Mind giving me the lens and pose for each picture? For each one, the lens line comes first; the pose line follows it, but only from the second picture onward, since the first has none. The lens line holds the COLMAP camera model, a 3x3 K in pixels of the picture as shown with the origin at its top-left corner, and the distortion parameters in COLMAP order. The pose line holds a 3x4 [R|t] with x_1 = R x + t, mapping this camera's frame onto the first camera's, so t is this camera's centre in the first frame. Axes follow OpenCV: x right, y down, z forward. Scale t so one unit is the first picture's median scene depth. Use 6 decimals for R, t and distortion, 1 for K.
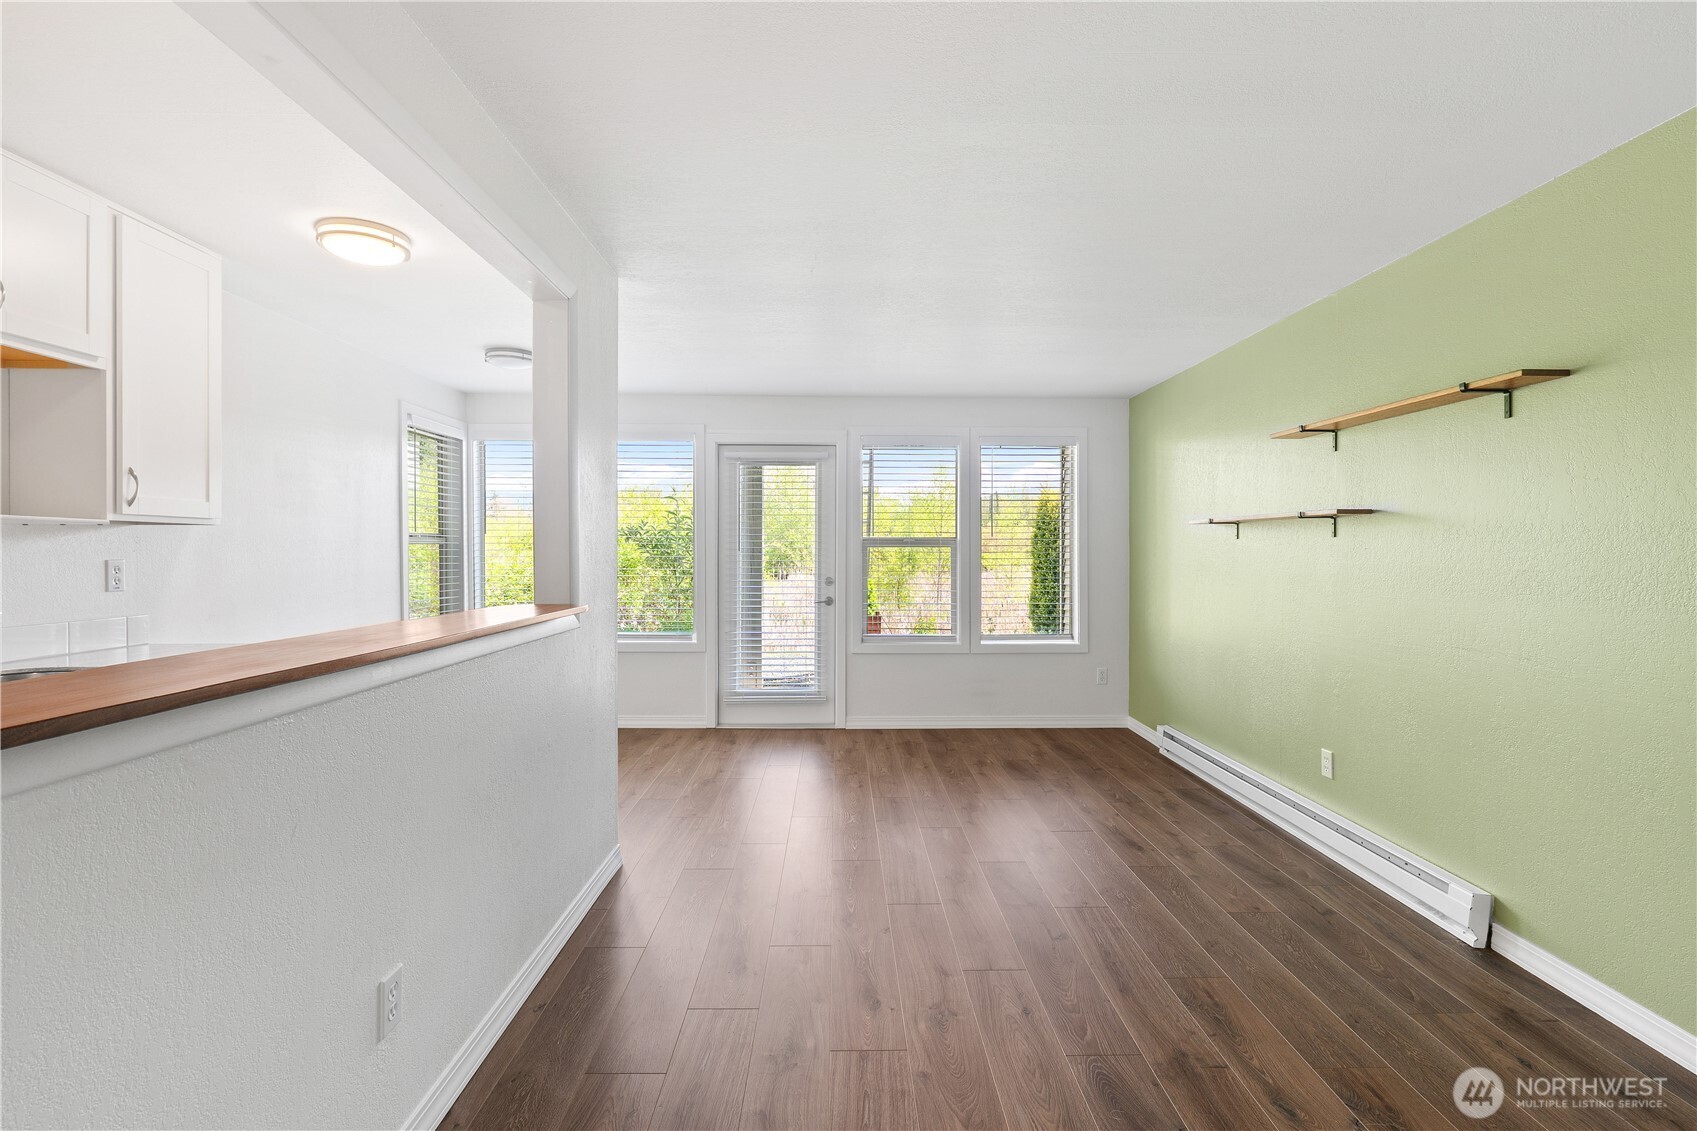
lens RADIAL K [[789.5, 0, 852.3], [0, 789.5, 559.5], [0, 0, 1]] dist [-0.009701, -0.000205]
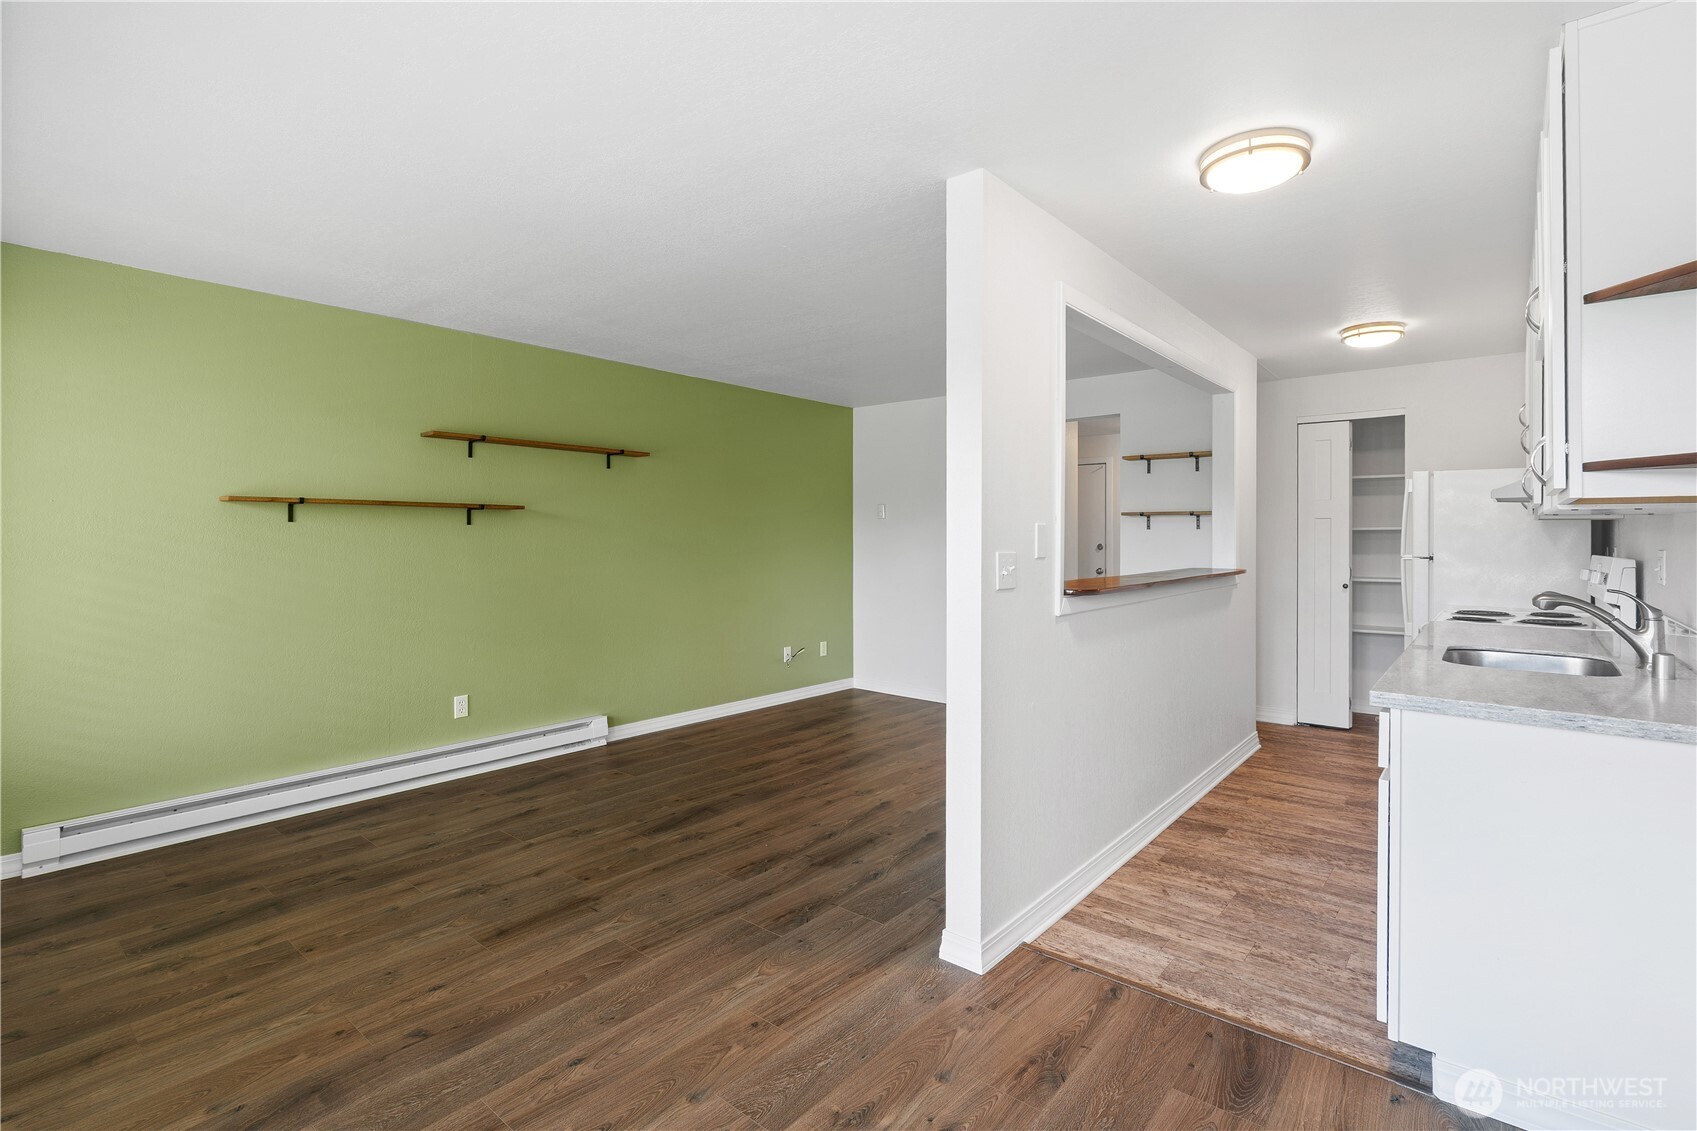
lens RADIAL K [[790.9, 0, 853.9], [0, 790.9, 528.6], [0, 0, 1]] dist [-0.006882, 0.000257]
pose [[-0.756527, 0.002738, 0.653956, -0.431128], [0.003425, 0.999994, -0.000224, -0.012822], [-0.653953, 0.002070, -0.756532, 0.966157]]
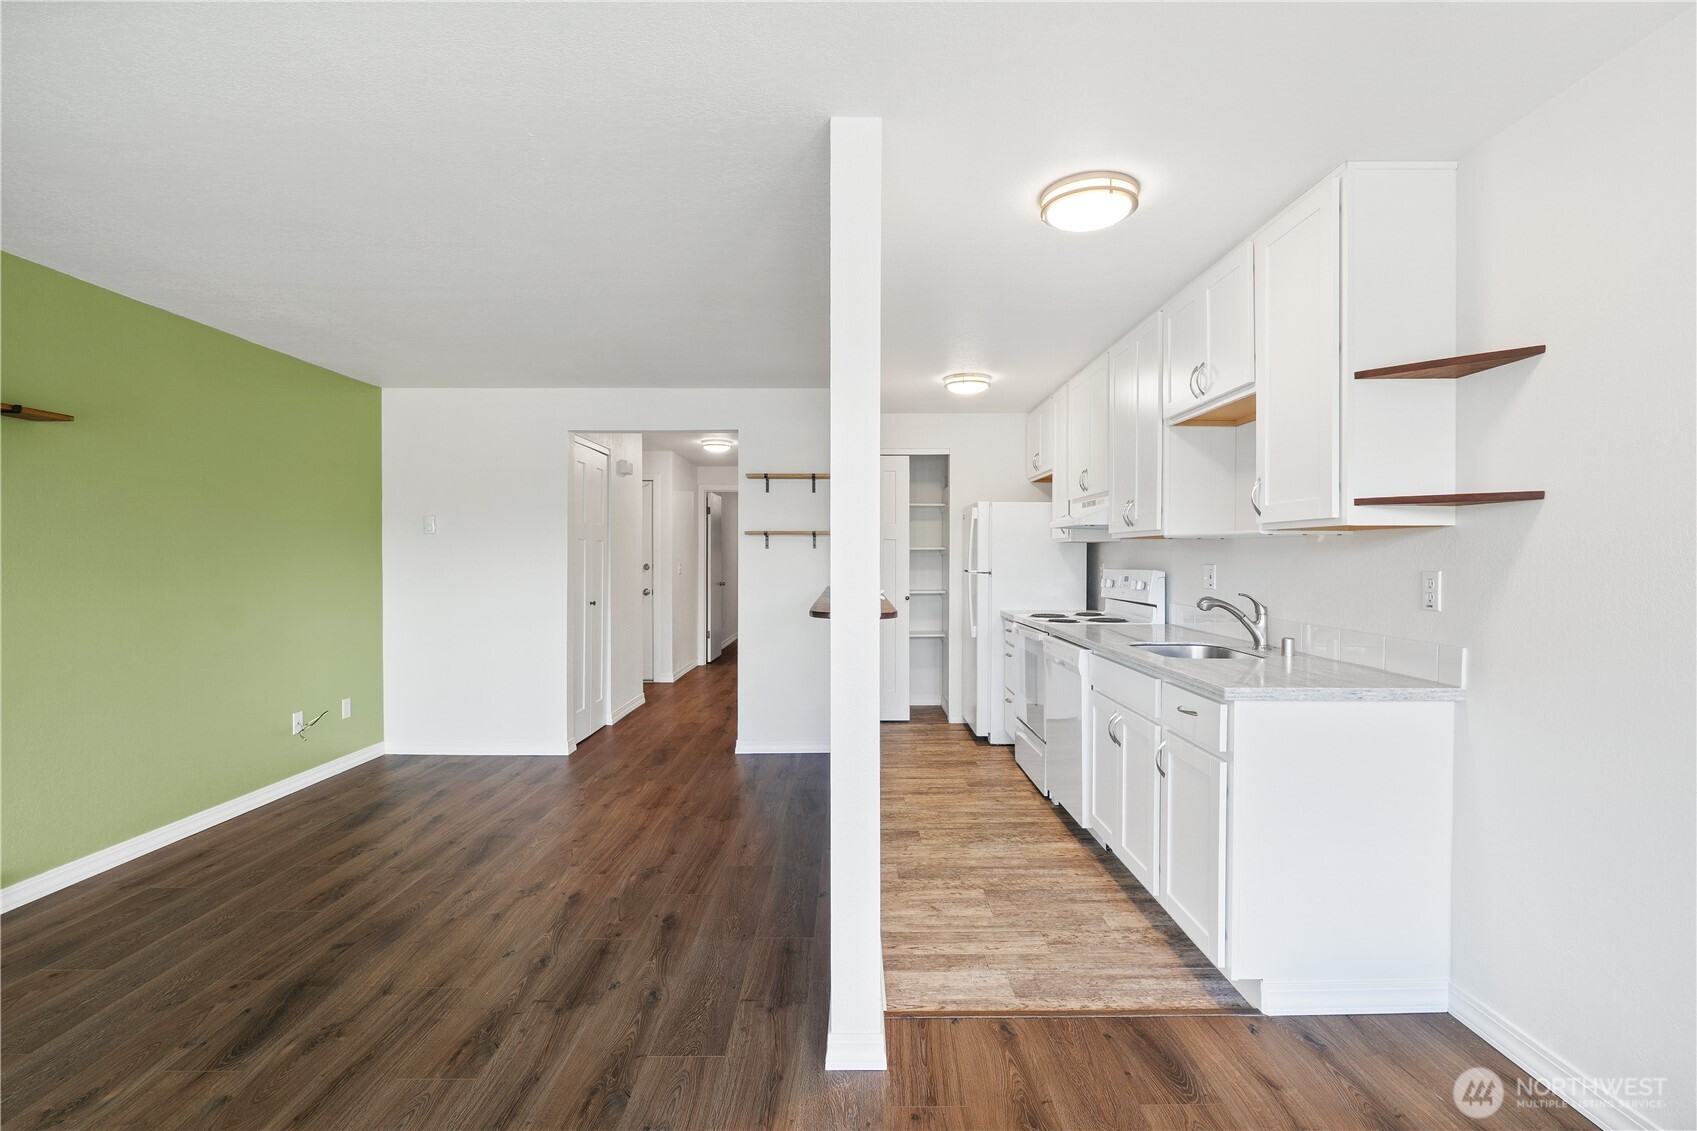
lens RADIAL K [[784.5, 0, 854.8], [0, 784.5, 558.1], [0, 0, 1]] dist [-0.005498, -0.000249]
pose [[-0.999918, -0.001706, 0.012665, -0.192289], [-0.001544, 0.999917, 0.012810, -0.011631], [-0.012686, 0.012789, -0.999838, 0.956430]]
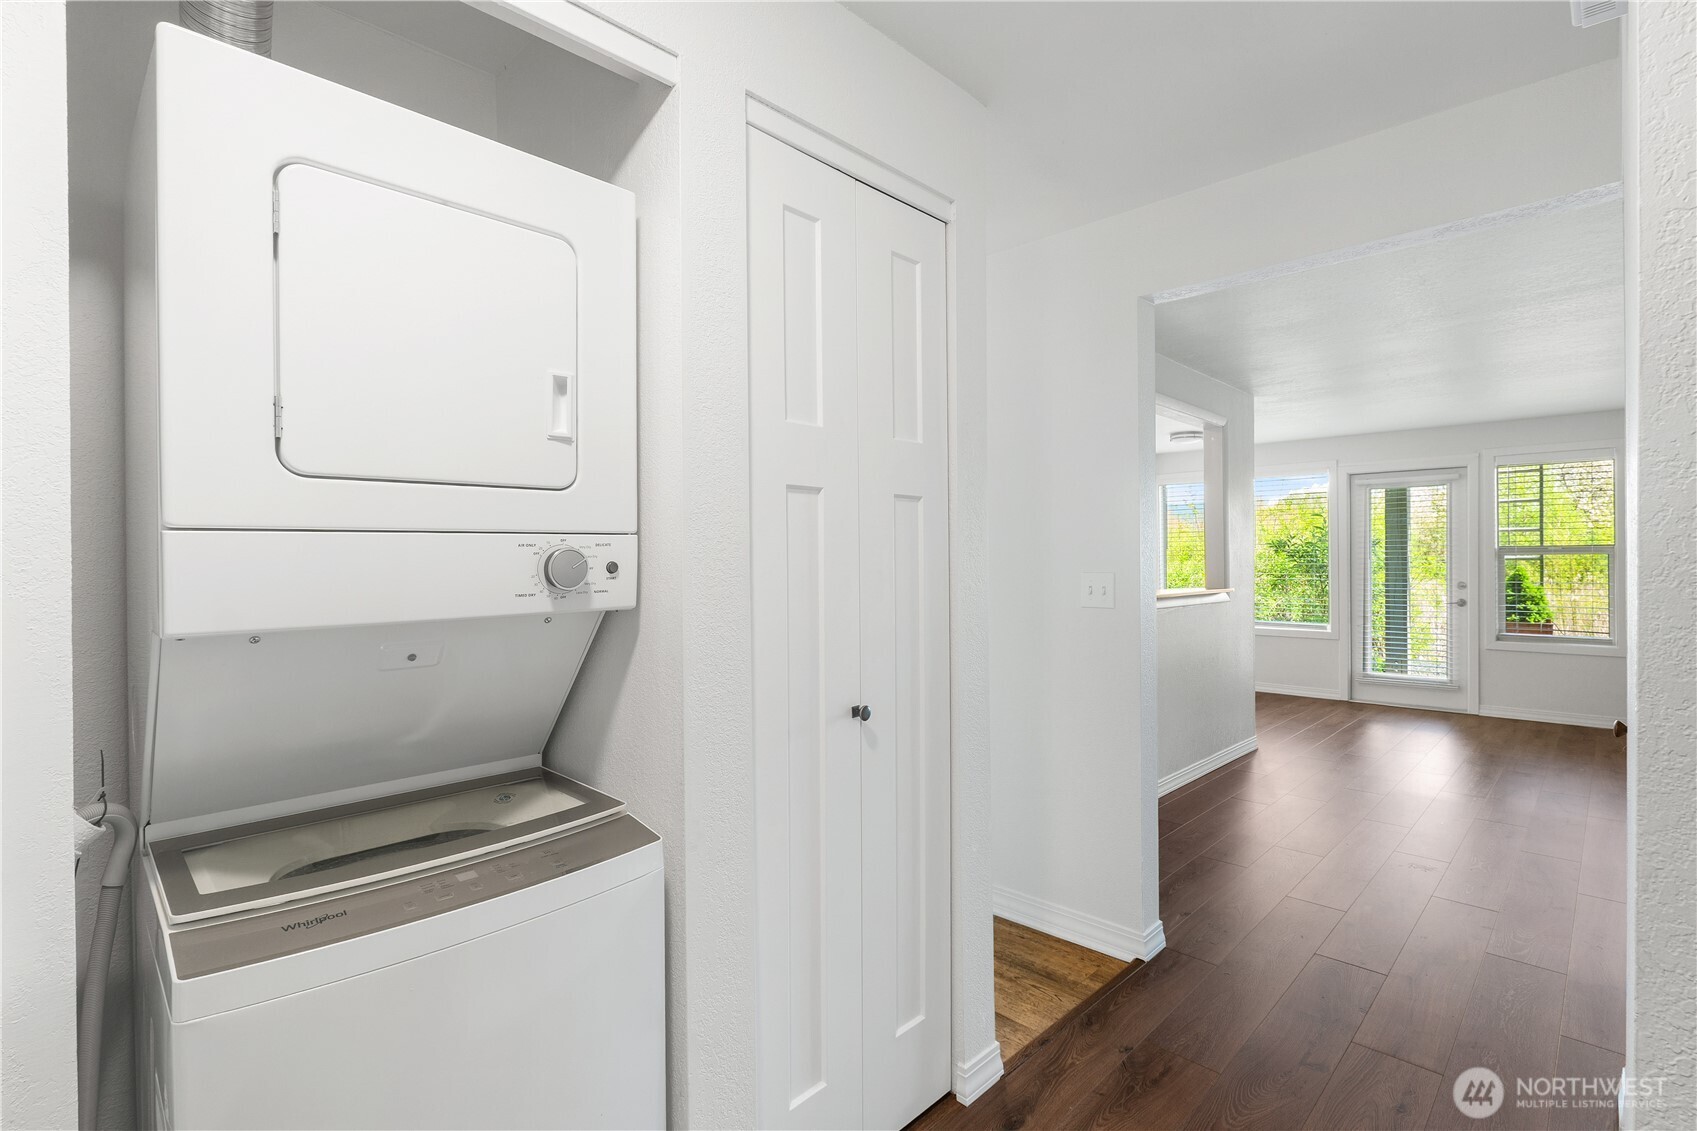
lens RADIAL K [[782.1, 0, 855.8], [0, 782.1, 562.6], [0, 0, 1]] dist [-0.003877, -0.000315]
pose [[0.703166, -0.004580, -0.711011, 0.168480], [-0.002011, 0.999962, -0.008430, 0.006250], [0.711023, 0.007358, 0.703130, -0.453167]]
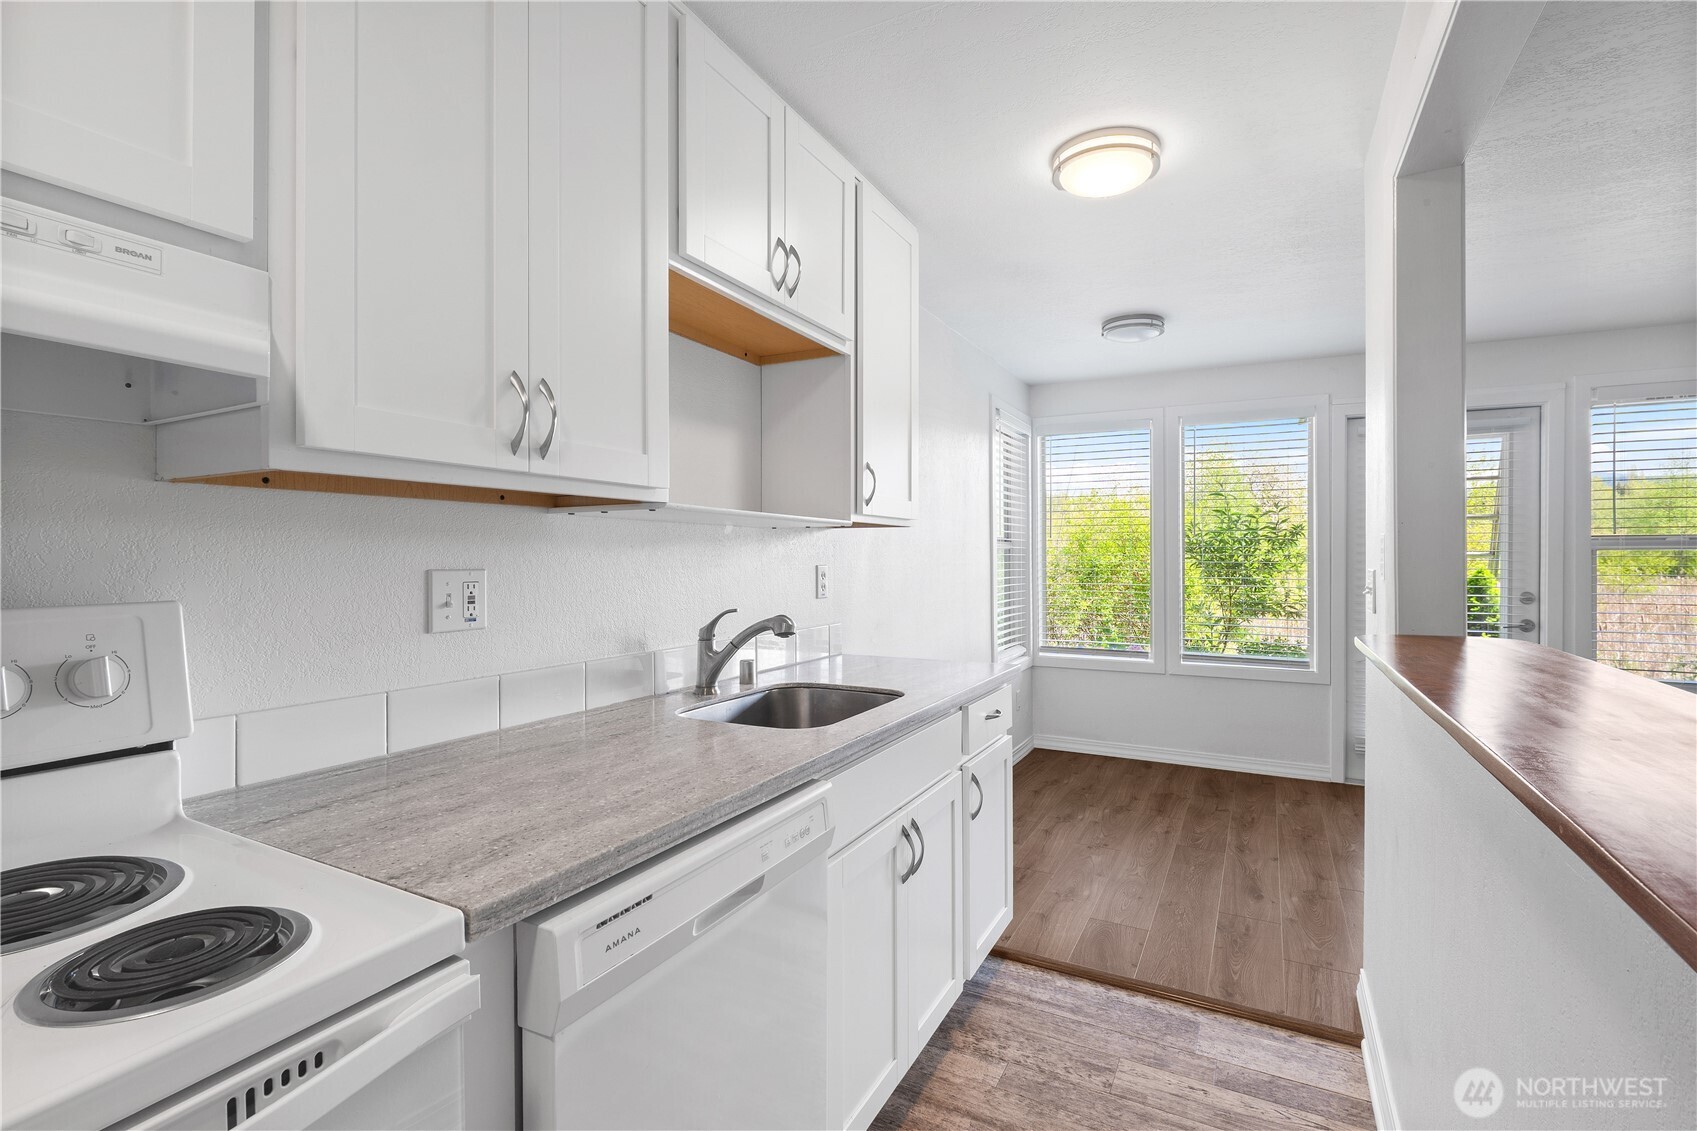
lens RADIAL K [[784.5, 0, 854.8], [0, 784.5, 558.1], [0, 0, 1]] dist [-0.005498, -0.000249]
pose [[0.877642, -0.000410, -0.479316, -0.238158], [-0.003805, 0.999962, -0.007822, -0.000349], [0.479301, 0.008688, 0.877607, 0.097092]]
